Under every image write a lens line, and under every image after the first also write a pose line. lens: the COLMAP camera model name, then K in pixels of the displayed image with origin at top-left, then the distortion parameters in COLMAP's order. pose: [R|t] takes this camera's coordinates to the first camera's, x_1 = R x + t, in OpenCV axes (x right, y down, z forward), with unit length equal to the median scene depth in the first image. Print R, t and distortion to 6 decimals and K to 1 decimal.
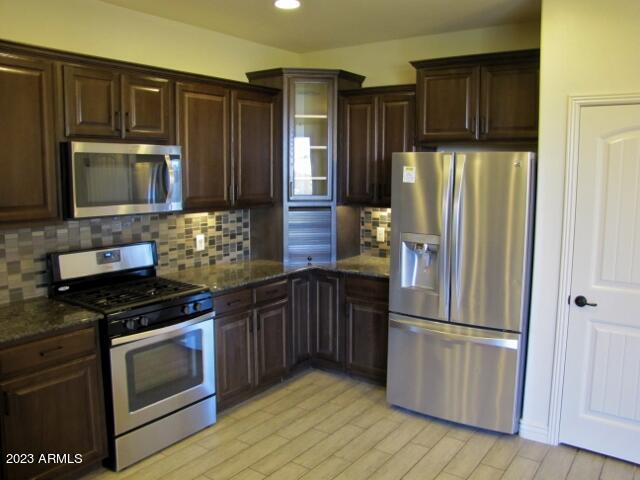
lens RADIAL K [[525.7, 0, 320.0], [0, 525.7, 240.0], [0, 0, 1]] dist [-0.187154, 0.161236]
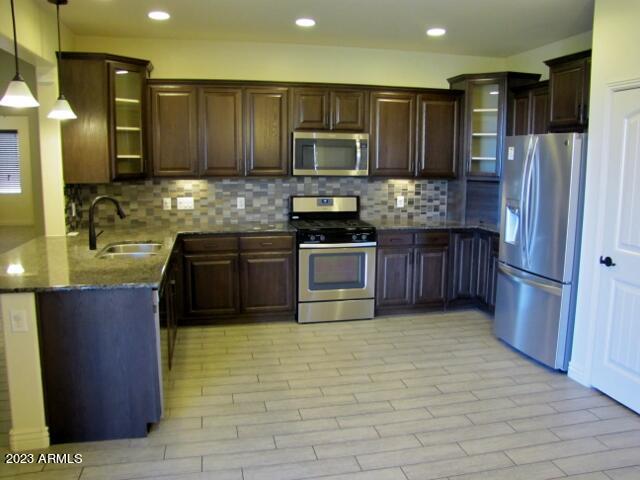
lens RADIAL K [[525.7, 0, 320.0], [0, 525.7, 240.0], [0, 0, 1]] dist [-0.187154, 0.161236]
pose [[0.743456, 0.104560, -0.660561, 0.606857], [-0.090907, 0.994335, 0.055079, 0.053984], [0.662578, 0.019101, 0.748749, -0.229871]]
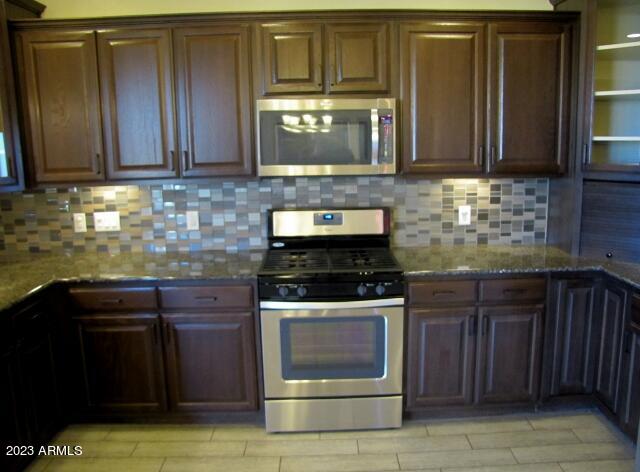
lens RADIAL K [[530.3, 0, 333.8], [0, 530.3, 234.0], [0, 0, 1]] dist [-0.181766, 0.146512]
pose [[0.603878, 0.128118, -0.786713, 0.330269], [-0.082896, 0.991740, 0.097876, -0.032569], [0.792754, 0.006110, 0.609511, 0.353129]]
